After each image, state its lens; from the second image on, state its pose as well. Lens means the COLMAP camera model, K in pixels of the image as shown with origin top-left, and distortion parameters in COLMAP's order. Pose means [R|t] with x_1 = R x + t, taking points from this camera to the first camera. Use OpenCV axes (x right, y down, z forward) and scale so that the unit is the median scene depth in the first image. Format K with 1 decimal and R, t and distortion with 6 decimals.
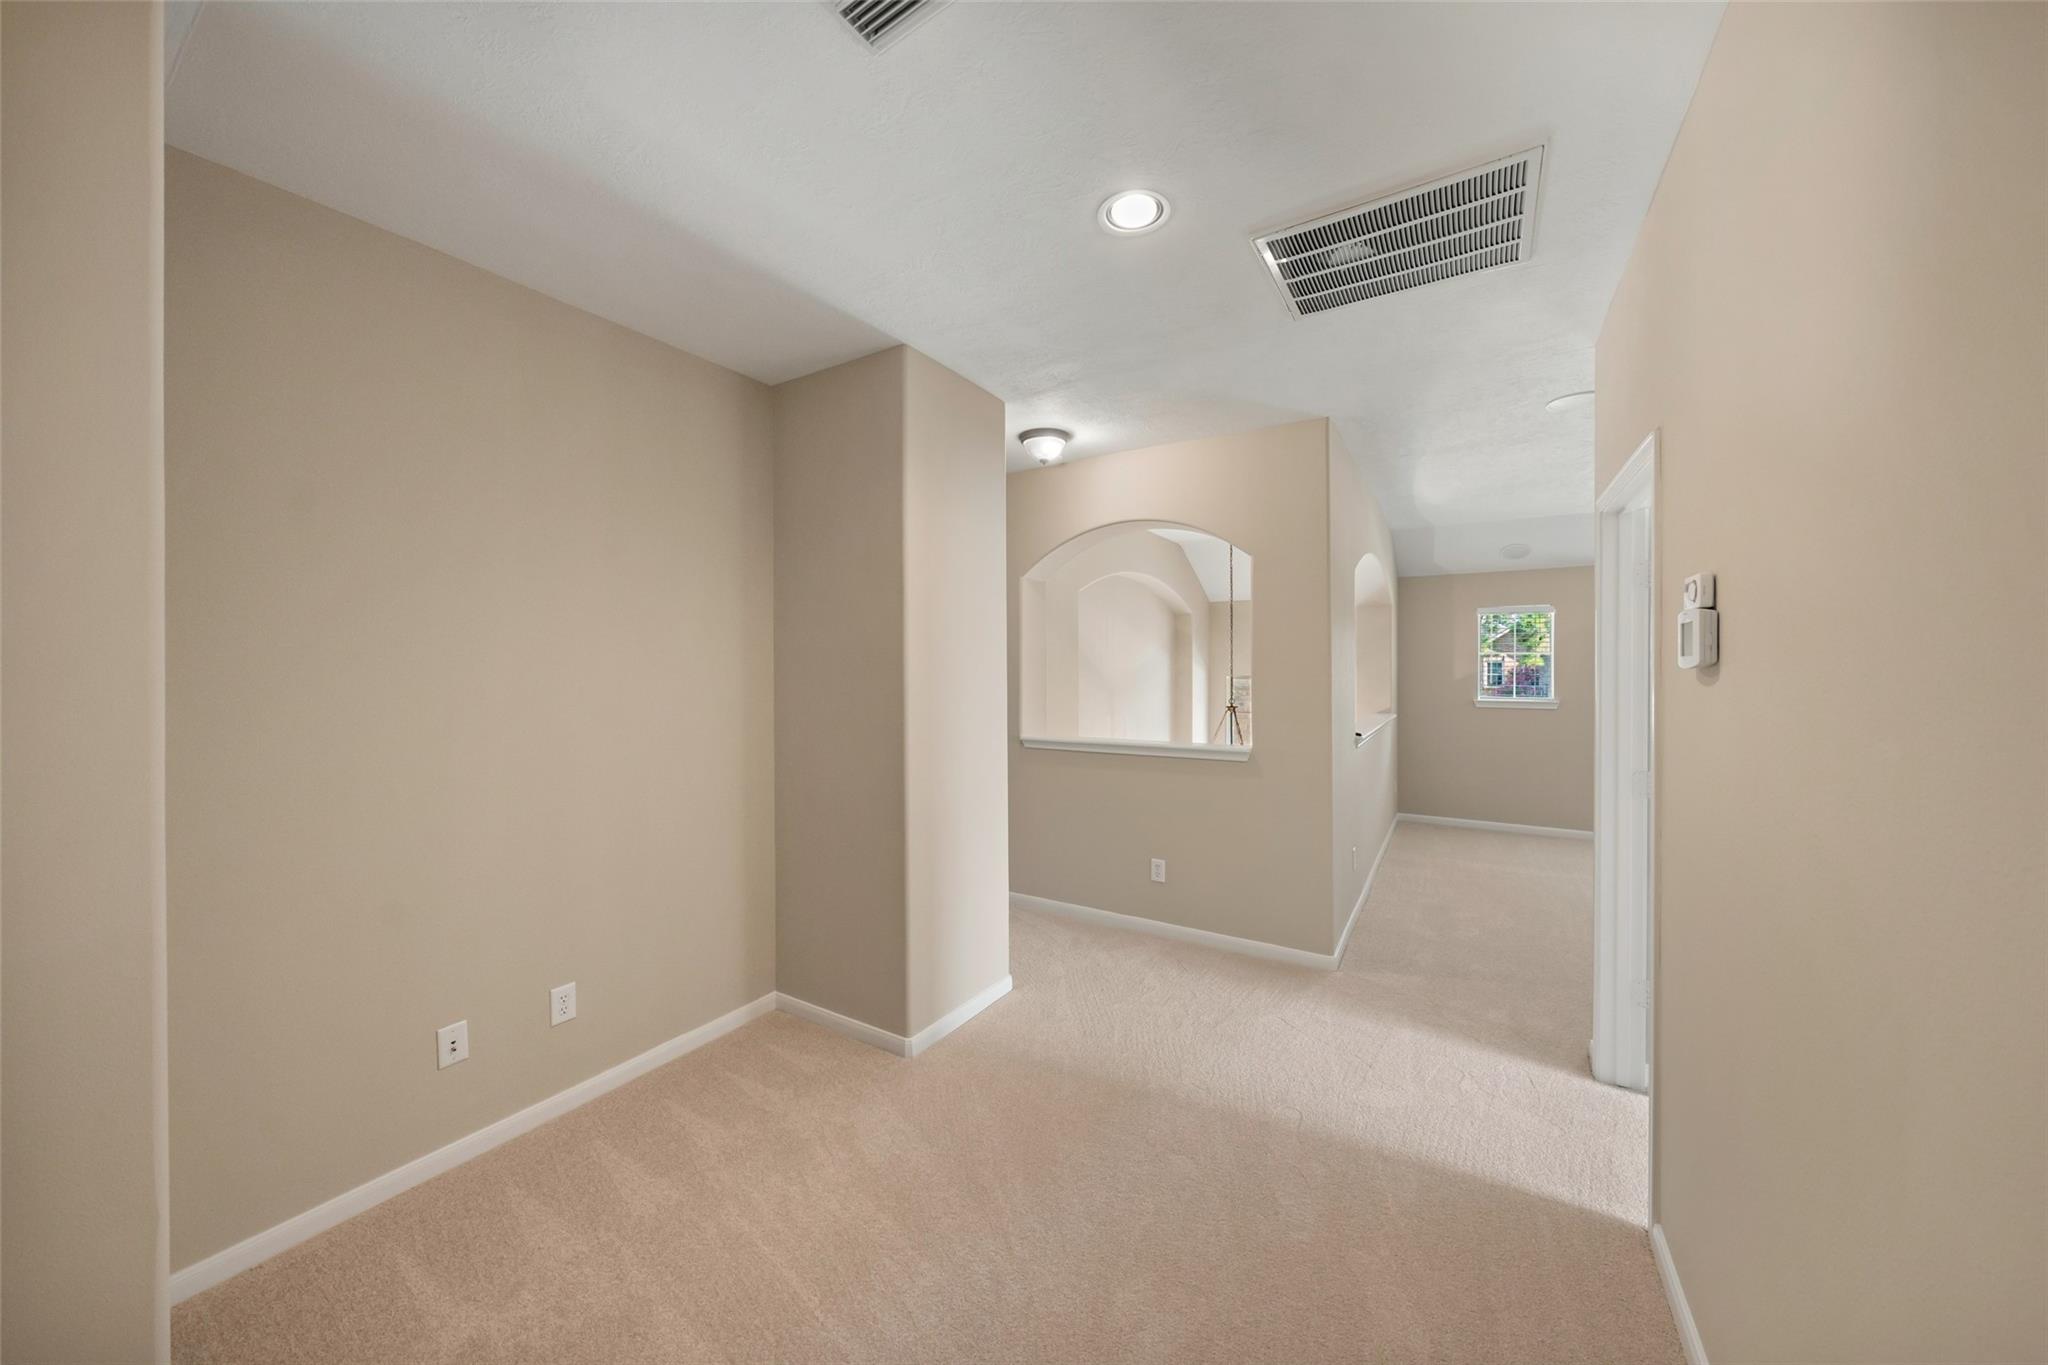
lens RADIAL K [[701.8, 0, 1014.3], [0, 701.8, 684.2], [0, 0, 1]] dist [-0.001475, 0.000058]
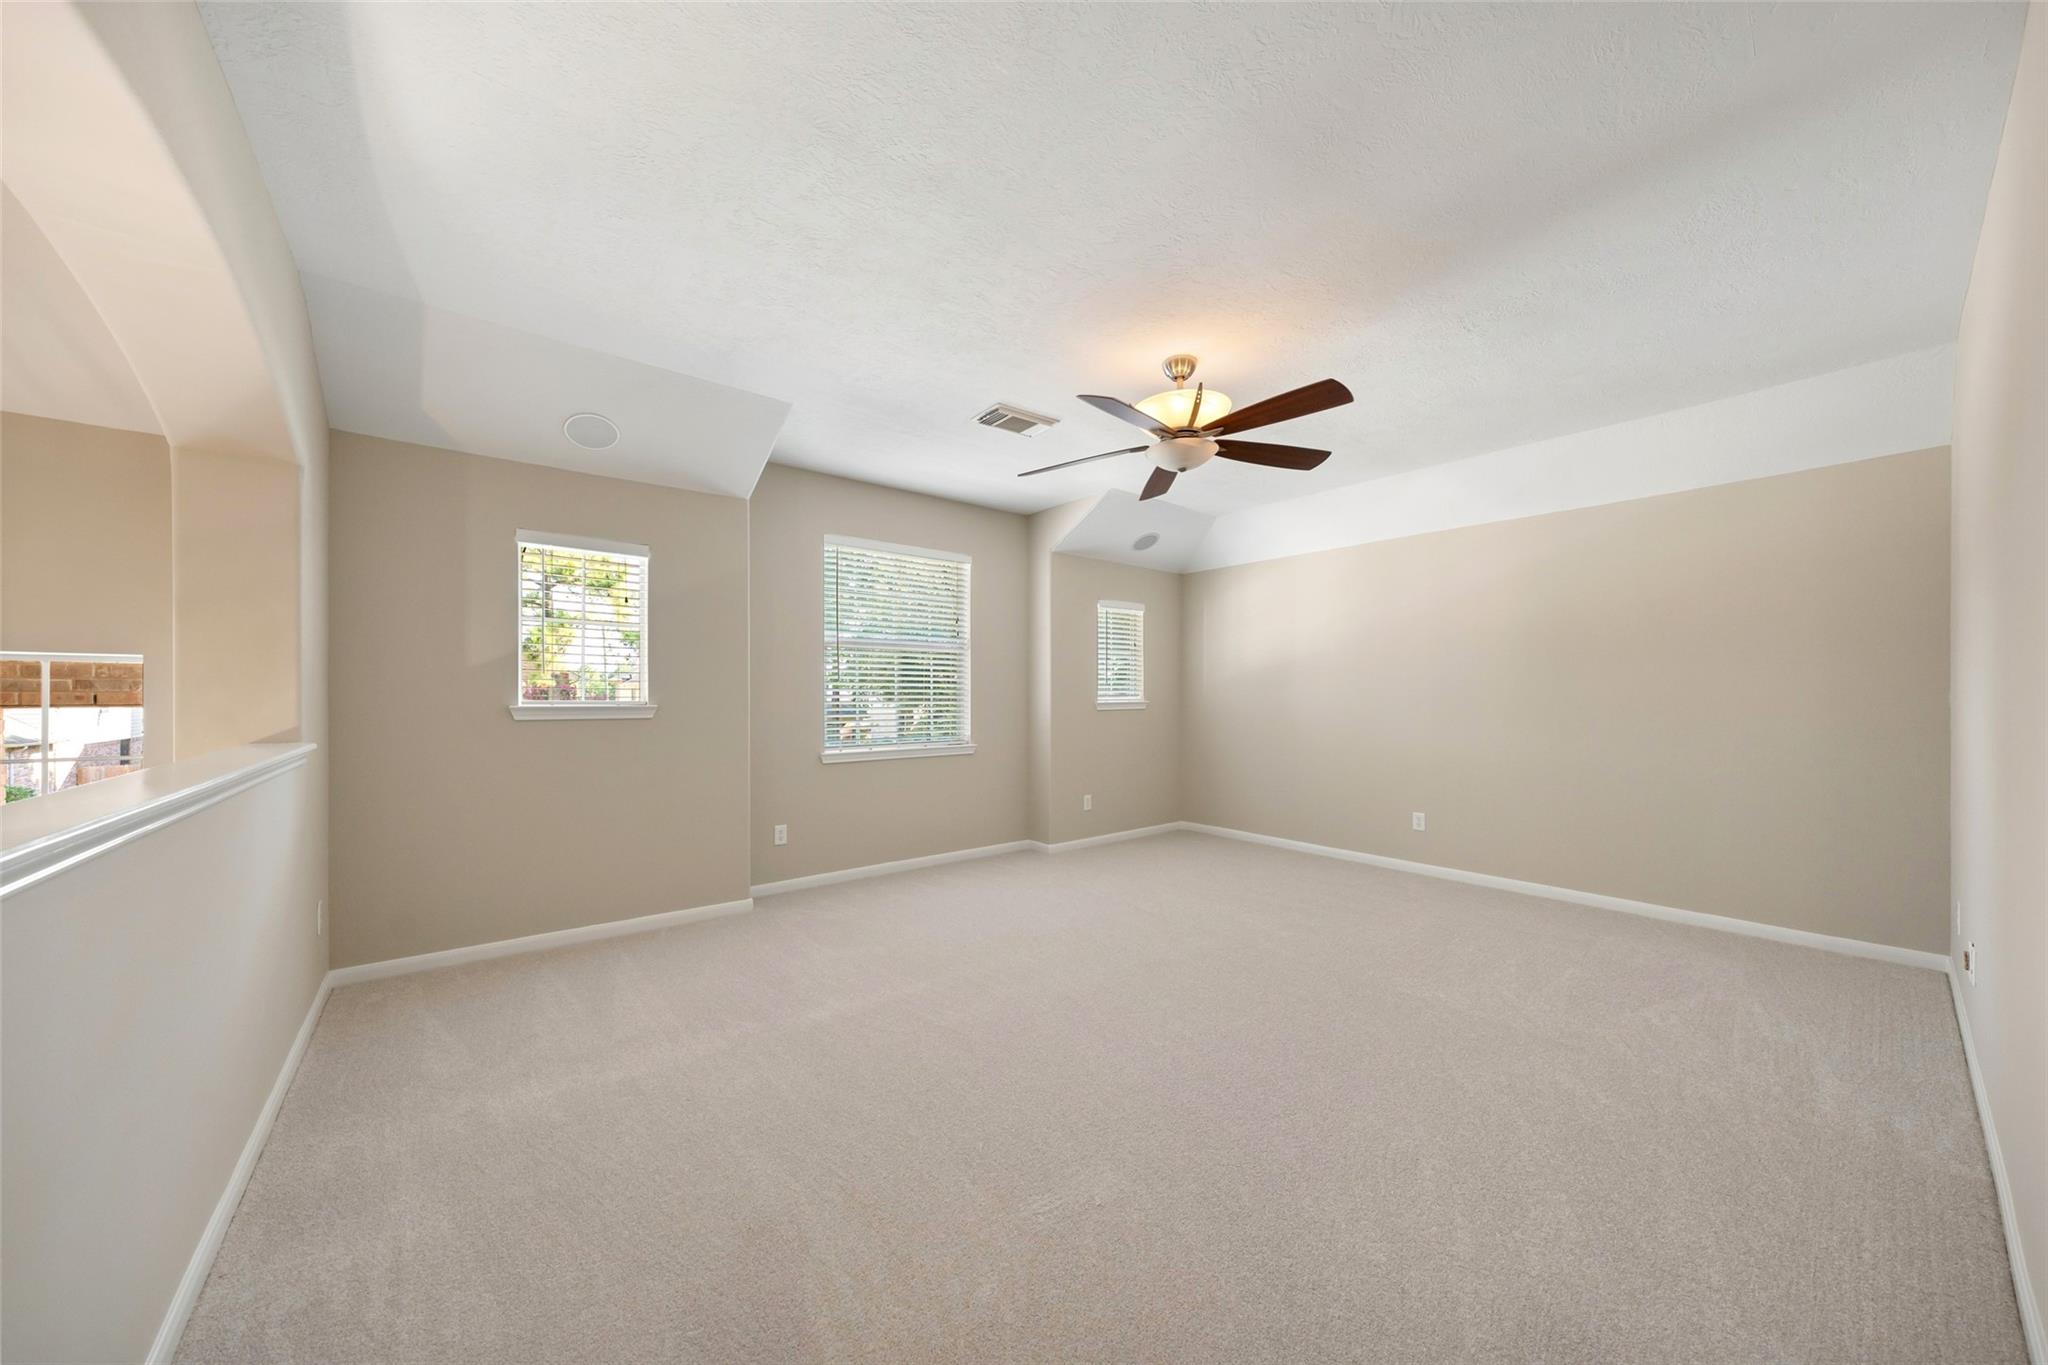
lens RADIAL K [[698.8, 0, 1031.1], [0, 698.8, 692.1], [0, 0, 1]] dist [-0.002326, -0.000163]
pose [[0.307181, 0.008512, 0.951613, 0.280983], [0.017580, 0.999739, -0.014617, 0.026316], [-0.951489, 0.021220, 0.306951, 0.471748]]
